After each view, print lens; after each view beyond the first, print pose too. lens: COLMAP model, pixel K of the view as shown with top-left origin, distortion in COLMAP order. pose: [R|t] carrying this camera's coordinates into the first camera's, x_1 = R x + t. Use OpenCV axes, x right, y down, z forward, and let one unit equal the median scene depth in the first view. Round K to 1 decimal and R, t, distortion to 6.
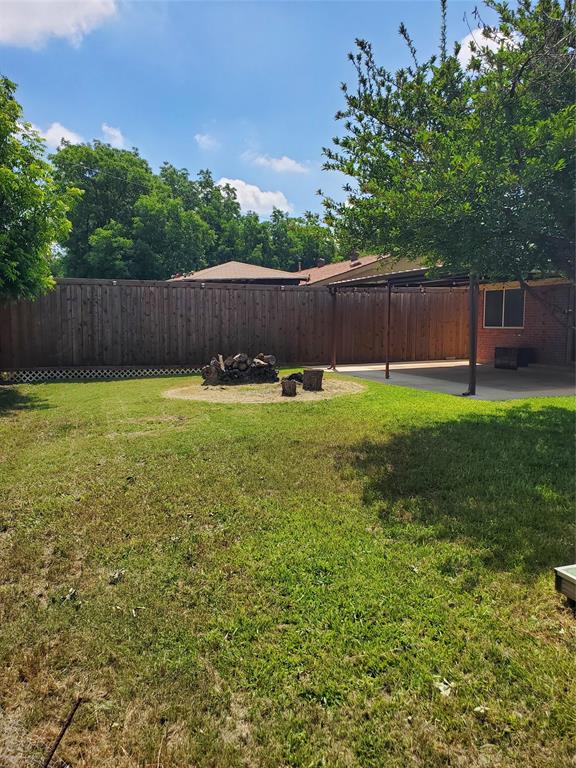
lens RADIAL K [[608.8, 0, 289.1], [0, 608.8, 384.6], [0, 0, 1]] dist [0.012592, -0.005680]
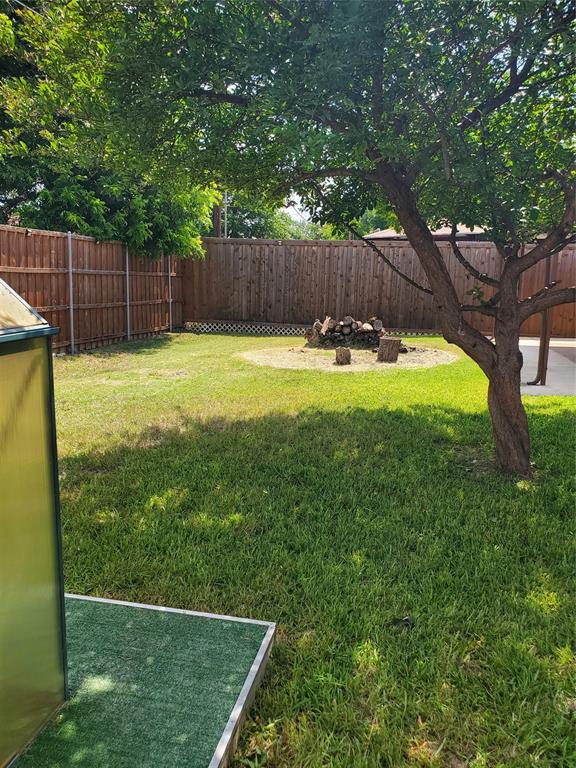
lens RADIAL K [[608.8, 0, 290.4], [0, 608.8, 382.0], [0, 0, 1]] dist [0.012592, -0.005680]
pose [[0.825558, 0.110670, -0.553359, 0.328901], [-0.078418, 0.993566, 0.081719, -0.017673], [0.558842, -0.024070, 0.828925, 0.149211]]
